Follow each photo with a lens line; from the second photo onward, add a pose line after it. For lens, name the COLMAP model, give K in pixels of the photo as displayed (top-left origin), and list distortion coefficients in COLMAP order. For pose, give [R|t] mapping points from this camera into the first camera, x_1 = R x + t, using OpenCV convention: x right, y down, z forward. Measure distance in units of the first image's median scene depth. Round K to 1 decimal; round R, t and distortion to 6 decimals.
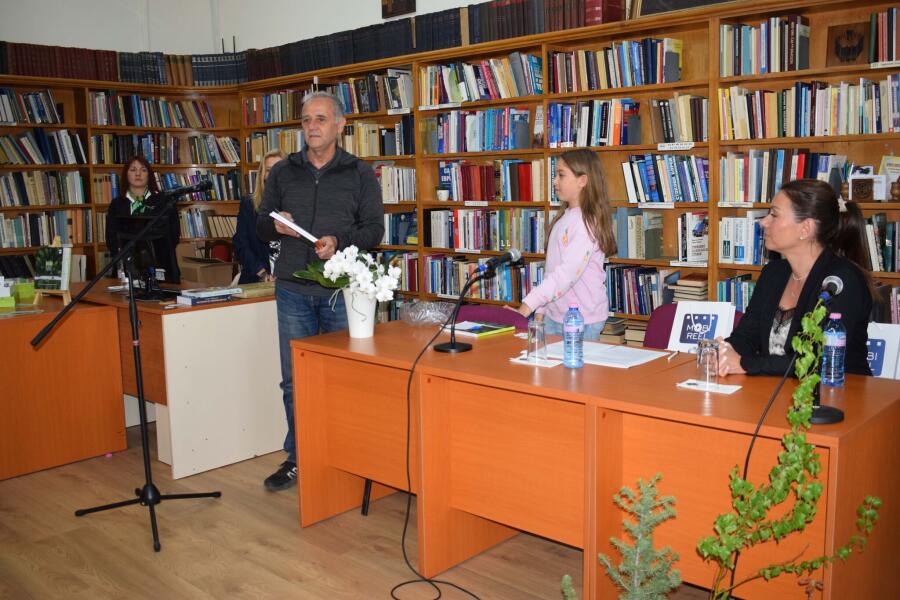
lens RADIAL K [[886.5, 0, 436.4], [0, 886.5, 286.4], [0, 0, 1]] dist [-0.060813, 0.000000]
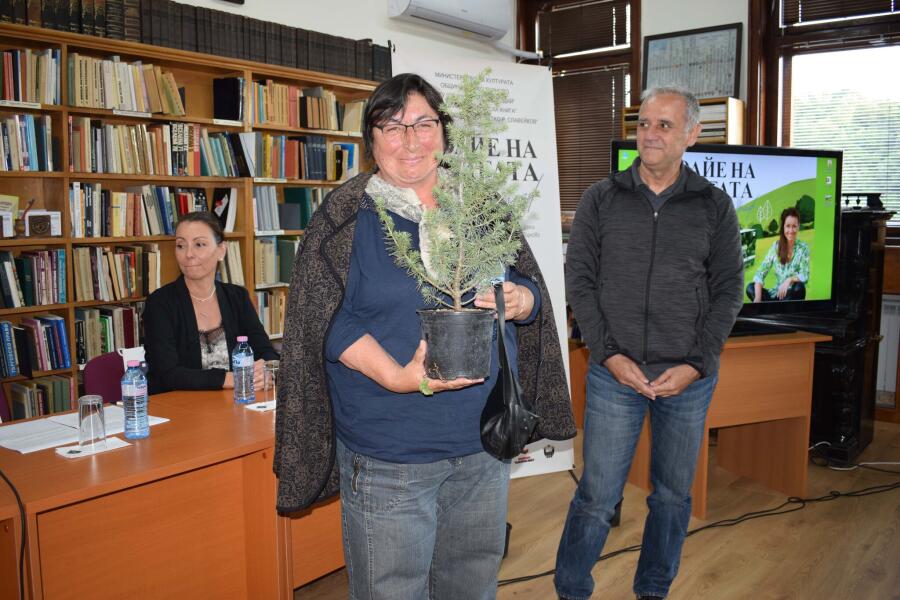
lens RADIAL K [[818.4, 0, 452.9], [0, 818.4, 307.1], [0, 0, 1]] dist [-0.077810, 0.000000]
pose [[-0.094642, -0.098620, 0.990614, -0.519187], [0.120697, 0.986604, 0.109752, -0.065661], [-0.988168, 0.129951, -0.081471, 0.649431]]
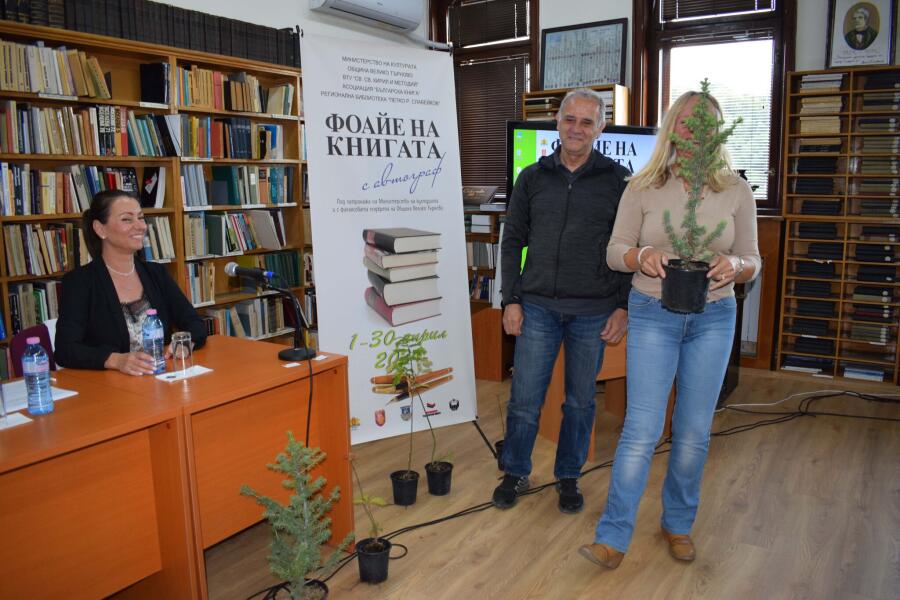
lens RADIAL K [[708.4, 0, 456.5], [0, 708.4, 302.1], [0, 0, 1]] dist [-0.091191, 0.010930]
pose [[-0.191165, -0.140854, 0.971399, -0.465337], [0.124143, 0.978234, 0.166276, -0.061756], [-0.973676, 0.152379, -0.169517, 0.610568]]
